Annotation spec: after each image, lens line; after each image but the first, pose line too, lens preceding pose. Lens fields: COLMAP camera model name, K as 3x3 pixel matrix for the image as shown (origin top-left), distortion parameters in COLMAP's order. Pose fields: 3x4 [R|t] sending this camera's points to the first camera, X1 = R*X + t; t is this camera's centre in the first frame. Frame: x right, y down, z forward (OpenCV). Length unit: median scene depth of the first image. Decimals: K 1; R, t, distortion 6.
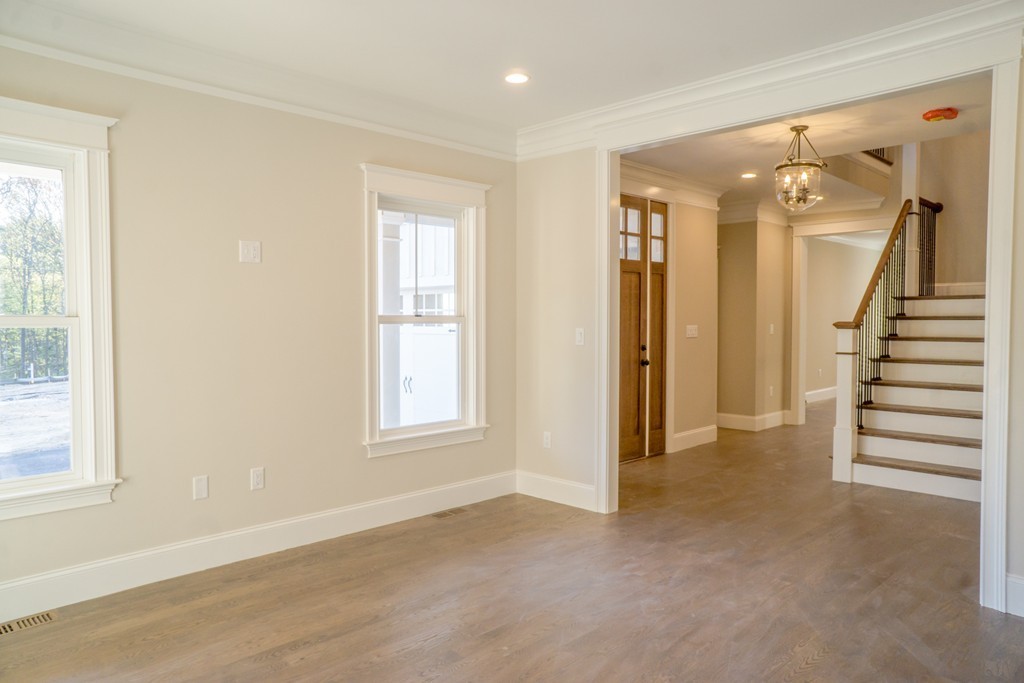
lens RADIAL K [[692.6, 0, 512.0], [0, 692.6, 341.5], [0, 0, 1]] dist [-0.064928, 0.097054]
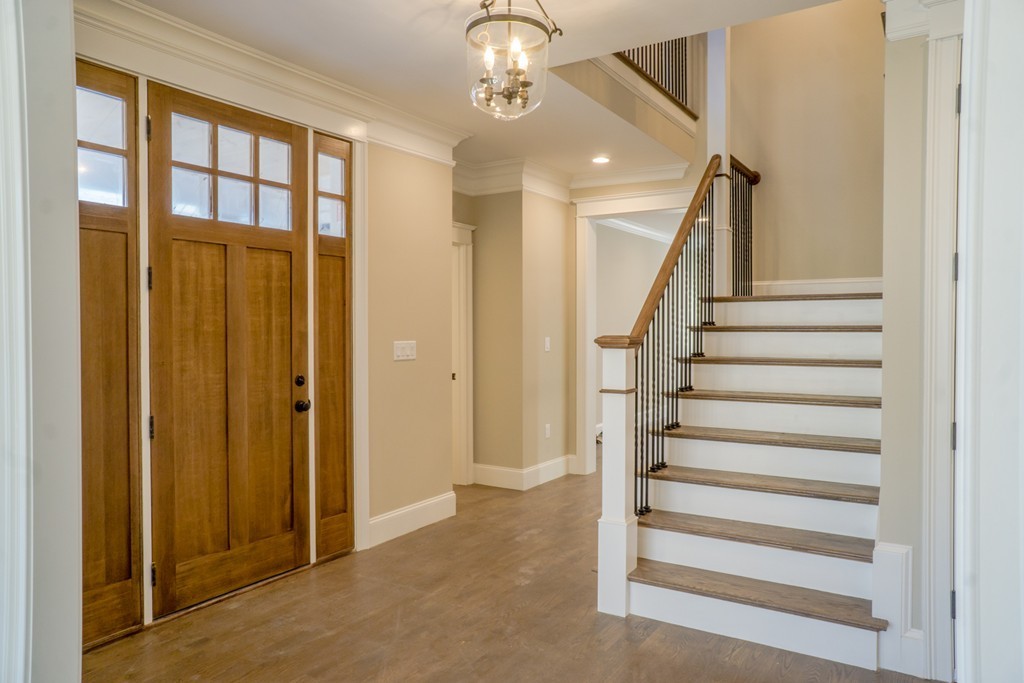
lens RADIAL K [[692.6, 0, 512.0], [0, 692.6, 341.5], [0, 0, 1]] dist [-0.064928, 0.097054]
pose [[0.976206, -0.005080, 0.216786, 0.233490], [0.008115, 0.999881, -0.013115, -0.014545], [-0.216694, 0.014563, 0.976131, 0.383114]]
